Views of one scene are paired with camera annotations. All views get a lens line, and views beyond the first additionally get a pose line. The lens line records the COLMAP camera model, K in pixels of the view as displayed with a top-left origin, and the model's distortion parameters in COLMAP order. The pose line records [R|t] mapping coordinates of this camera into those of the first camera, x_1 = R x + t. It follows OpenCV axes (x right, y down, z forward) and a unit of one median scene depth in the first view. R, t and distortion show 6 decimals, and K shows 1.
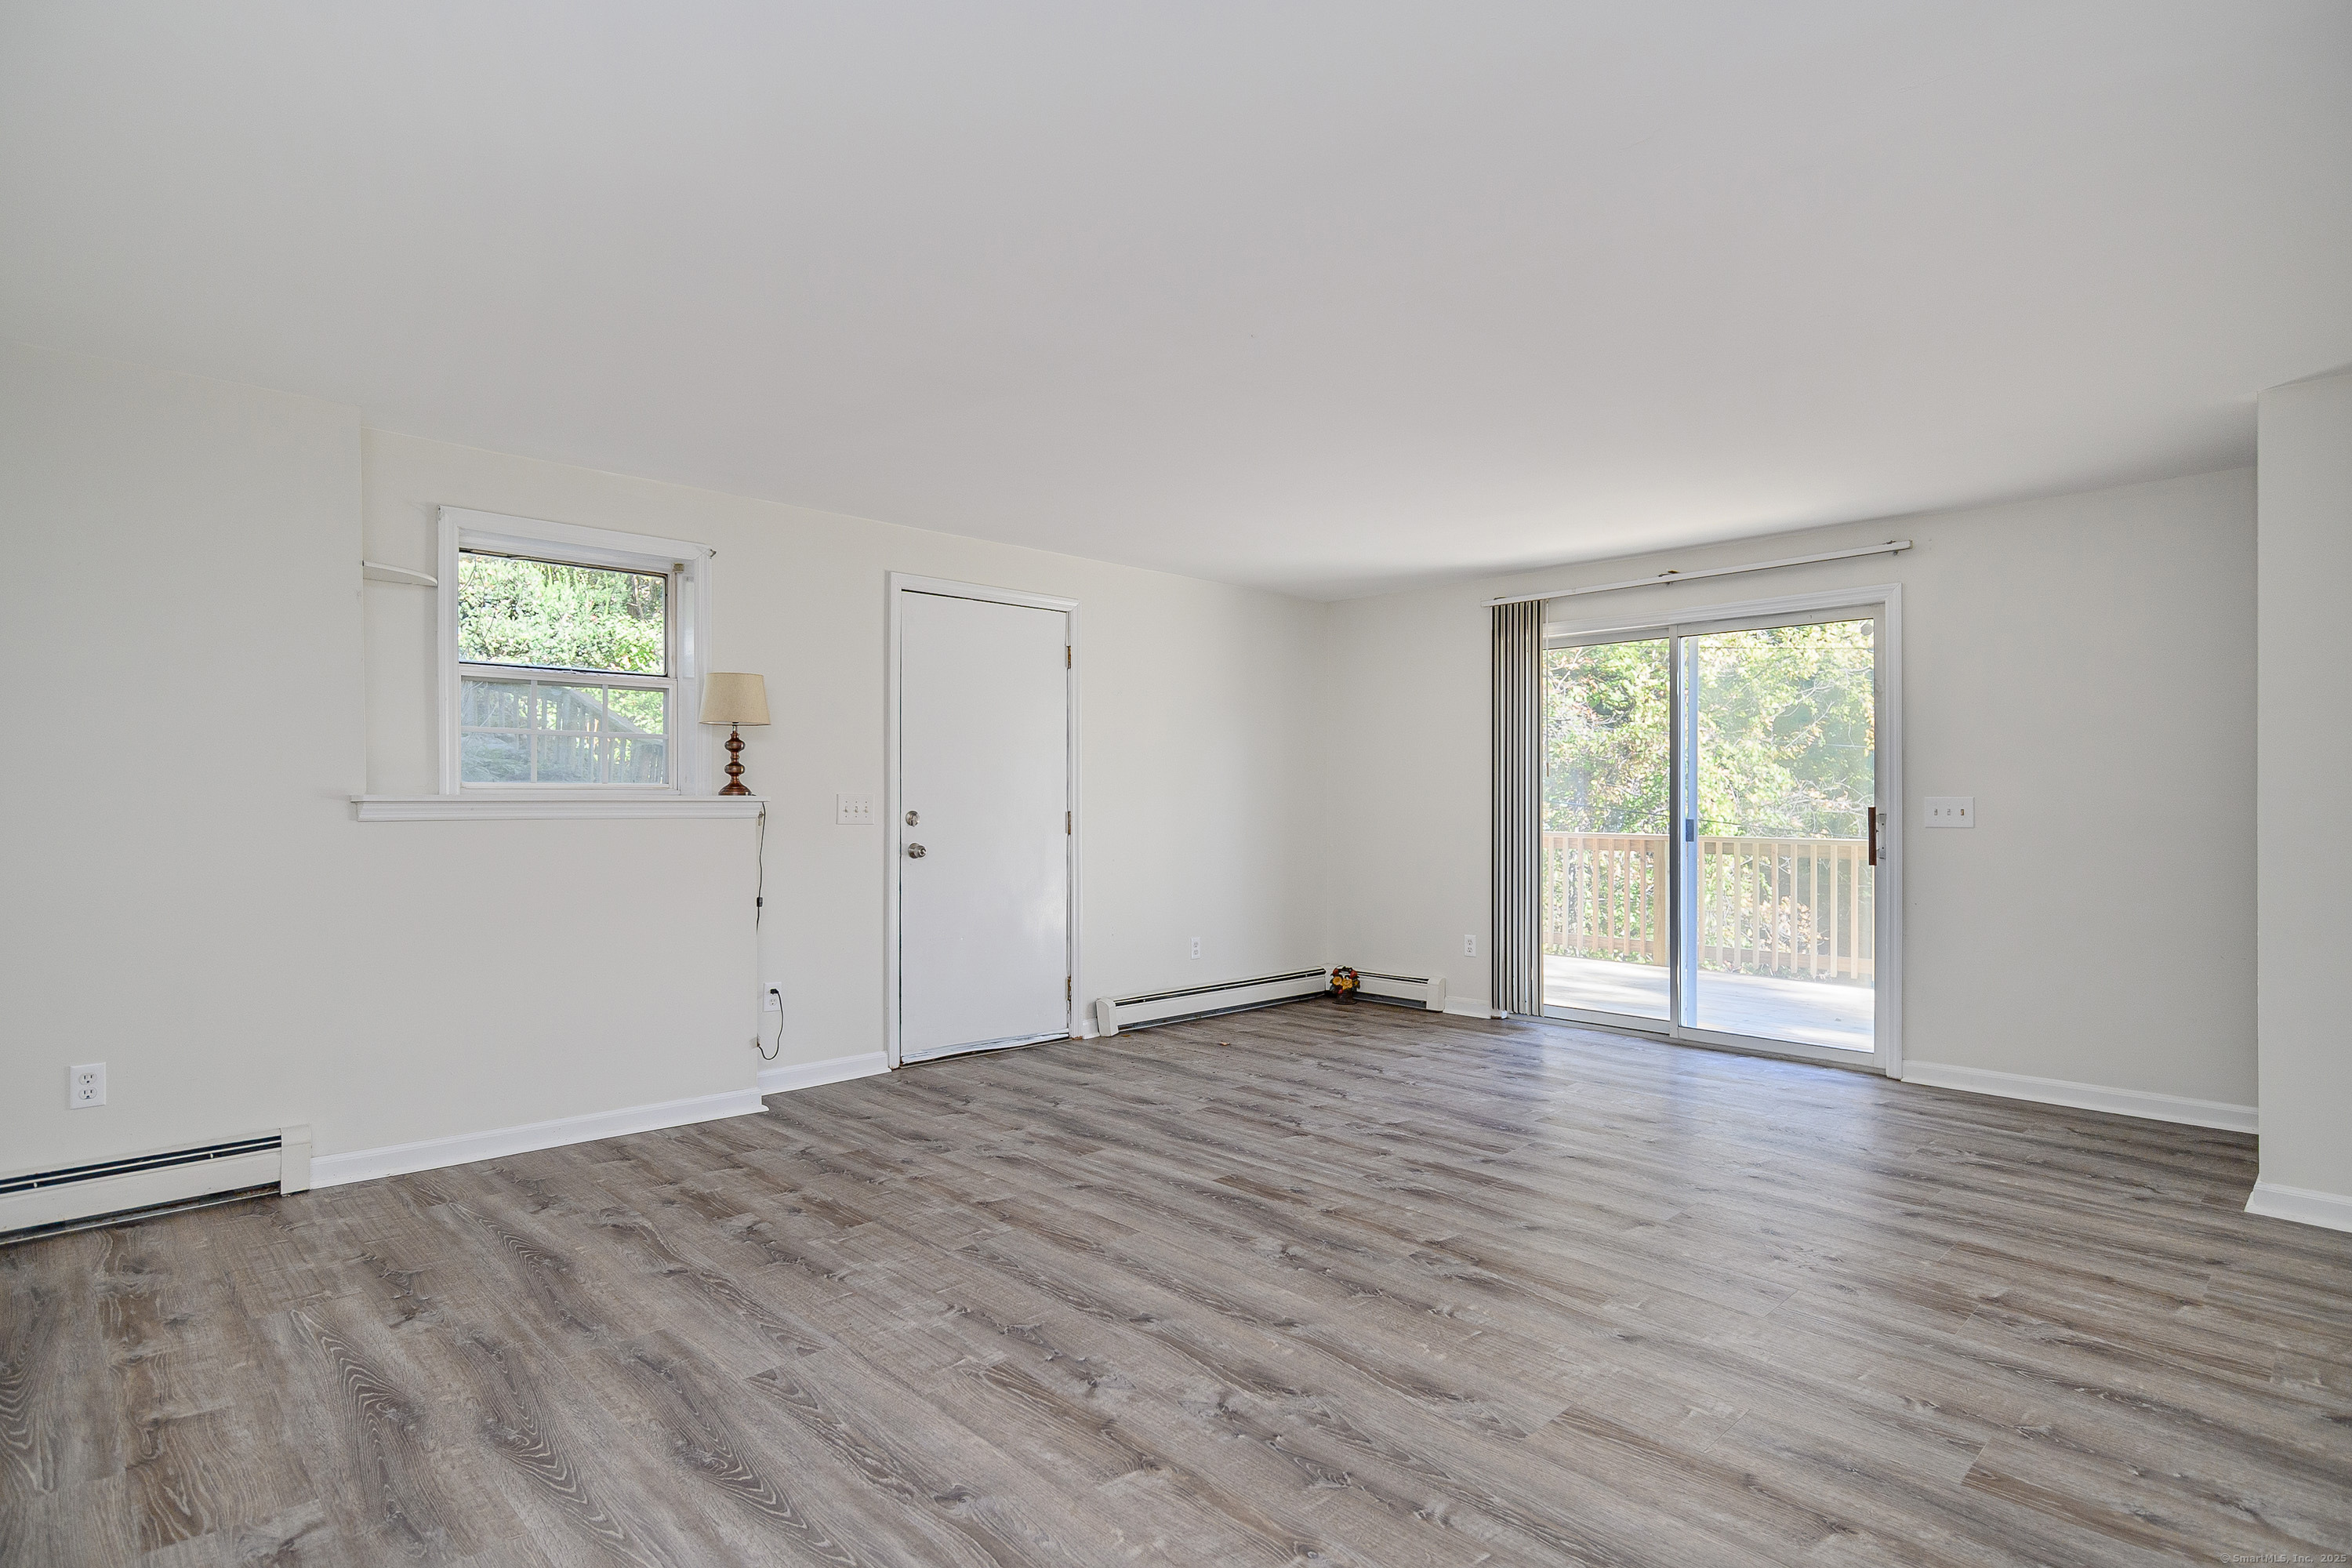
lens RADIAL K [[1191.4, 0, 1176.0], [0, 1191.4, 784.0], [0, 0, 1]] dist [-0.001027, 0.002408]
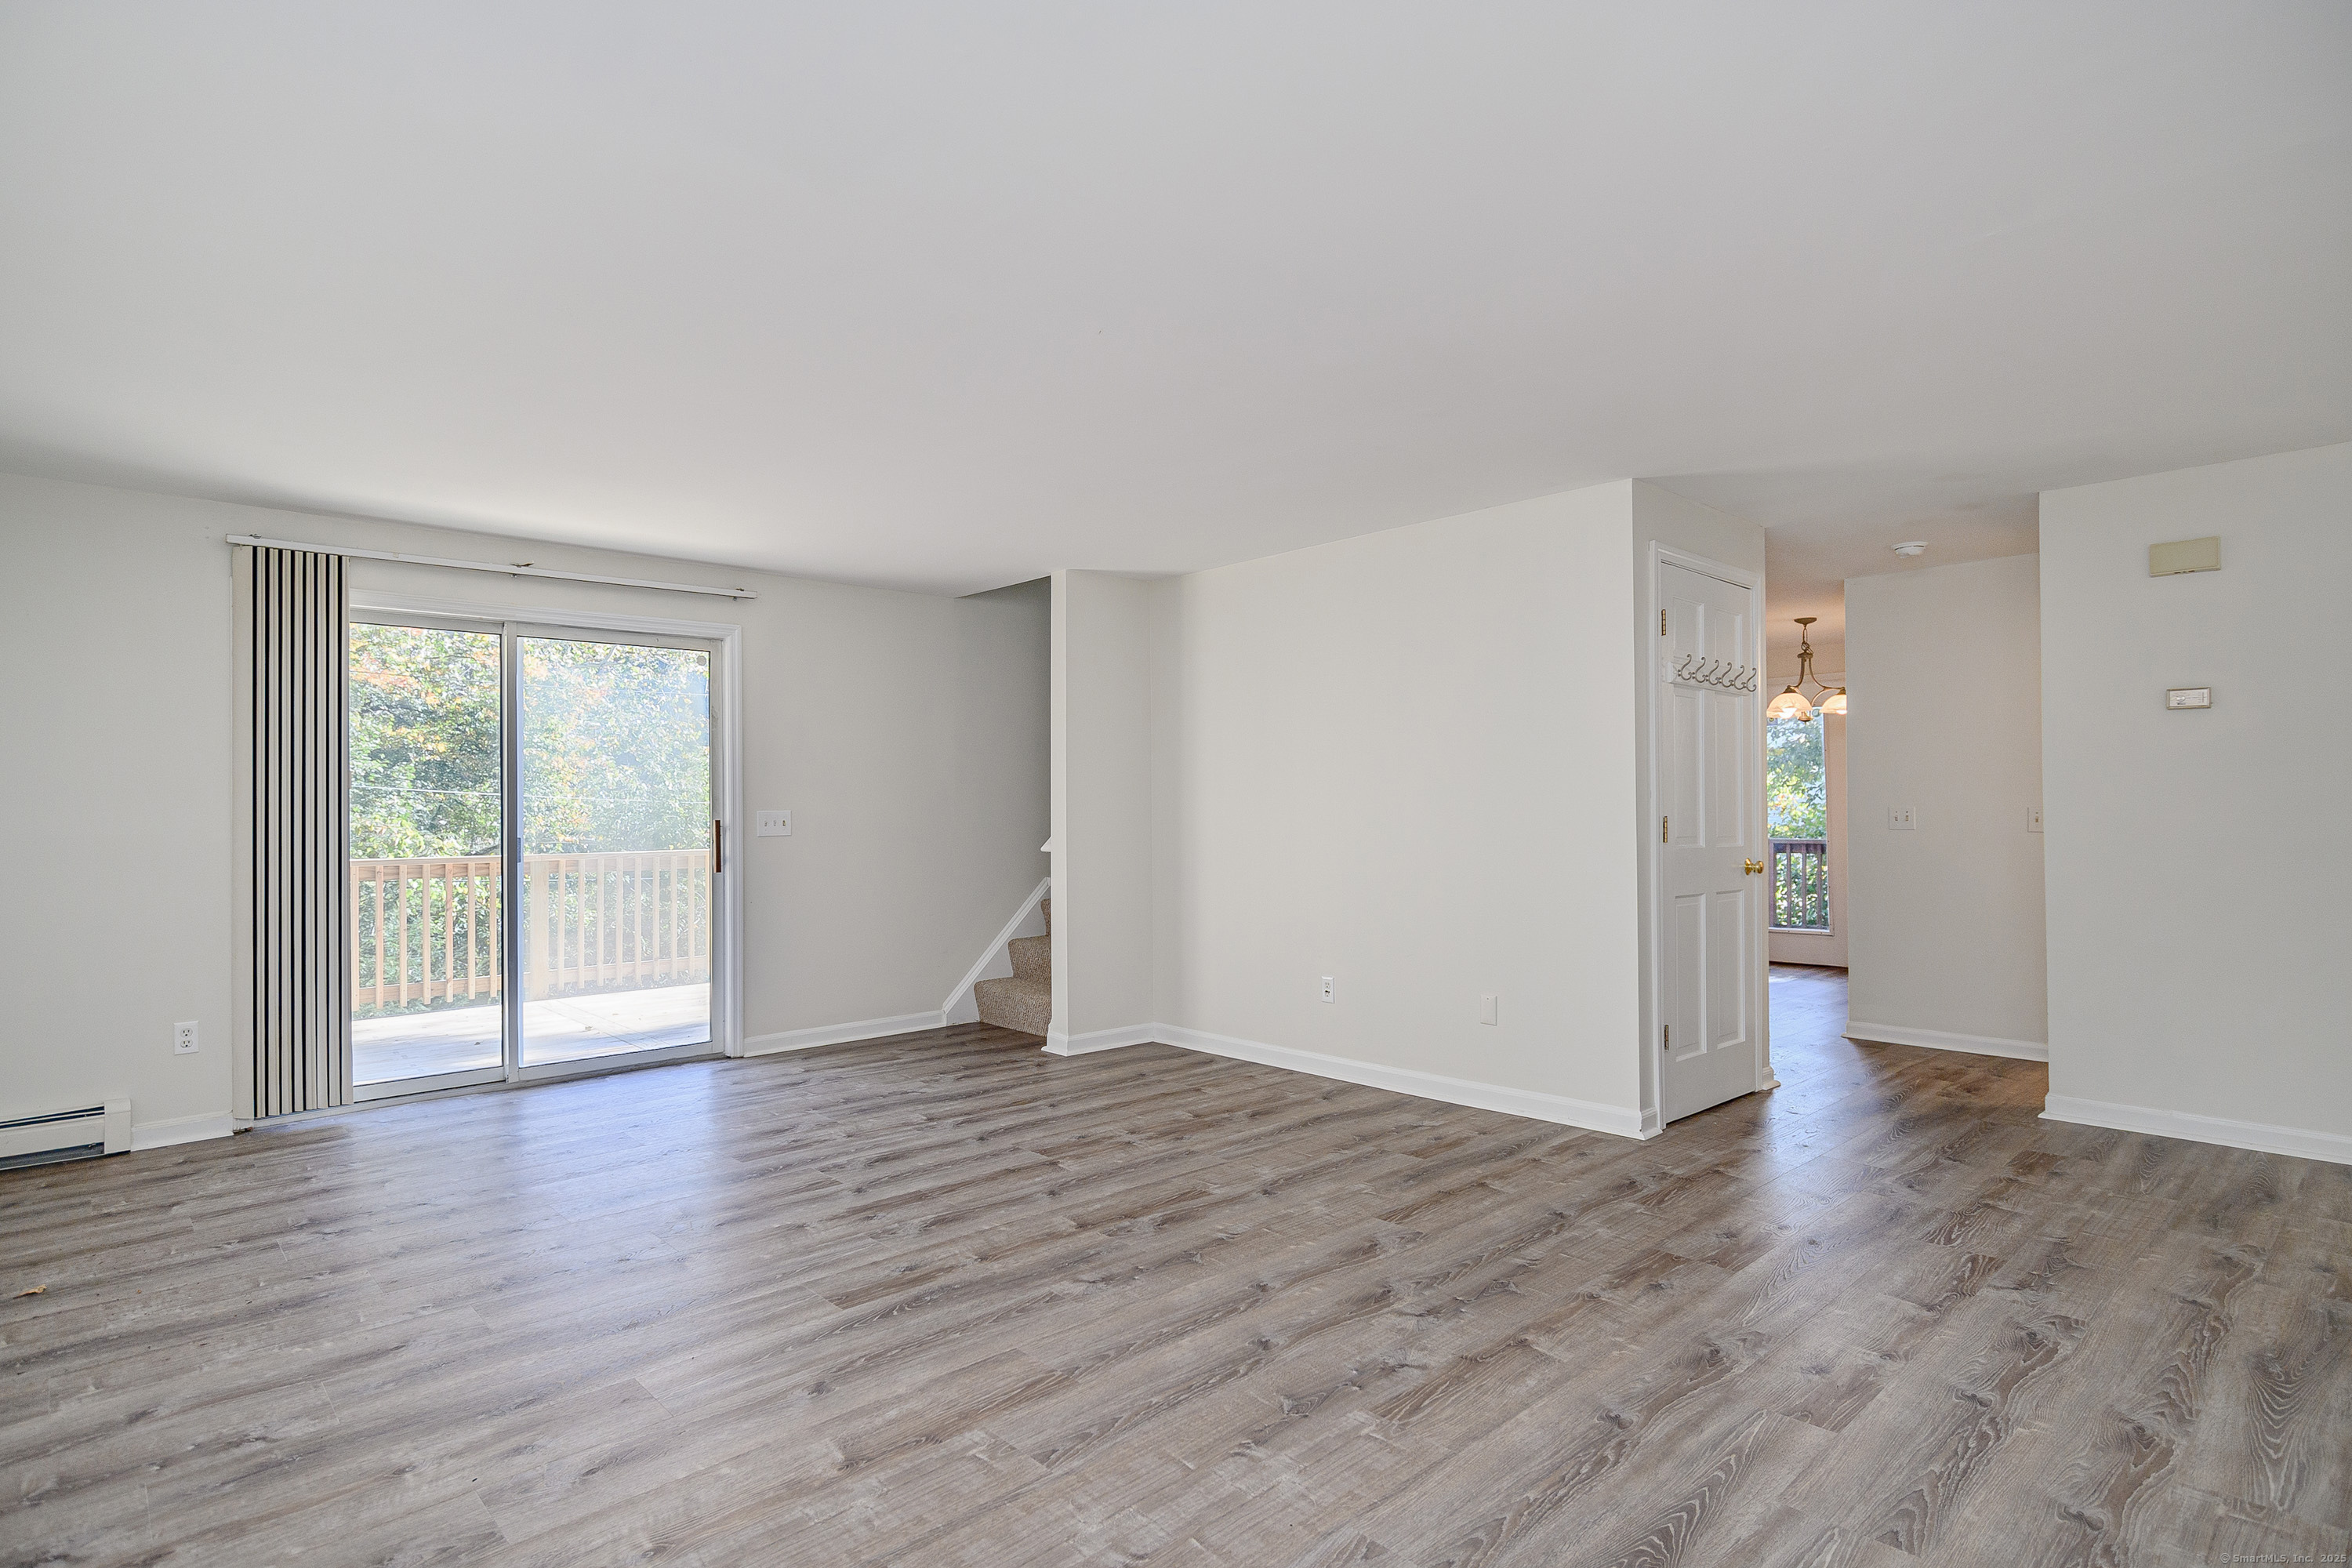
lens RADIAL K [[1191.4, 0, 1176.0], [0, 1191.4, 784.0], [0, 0, 1]] dist [-0.001027, 0.002408]
pose [[0.028085, 0.017316, 0.999456, -0.811012], [-0.003541, 0.999845, -0.017223, 0.004505], [-0.999599, -0.003055, 0.028141, 0.833572]]
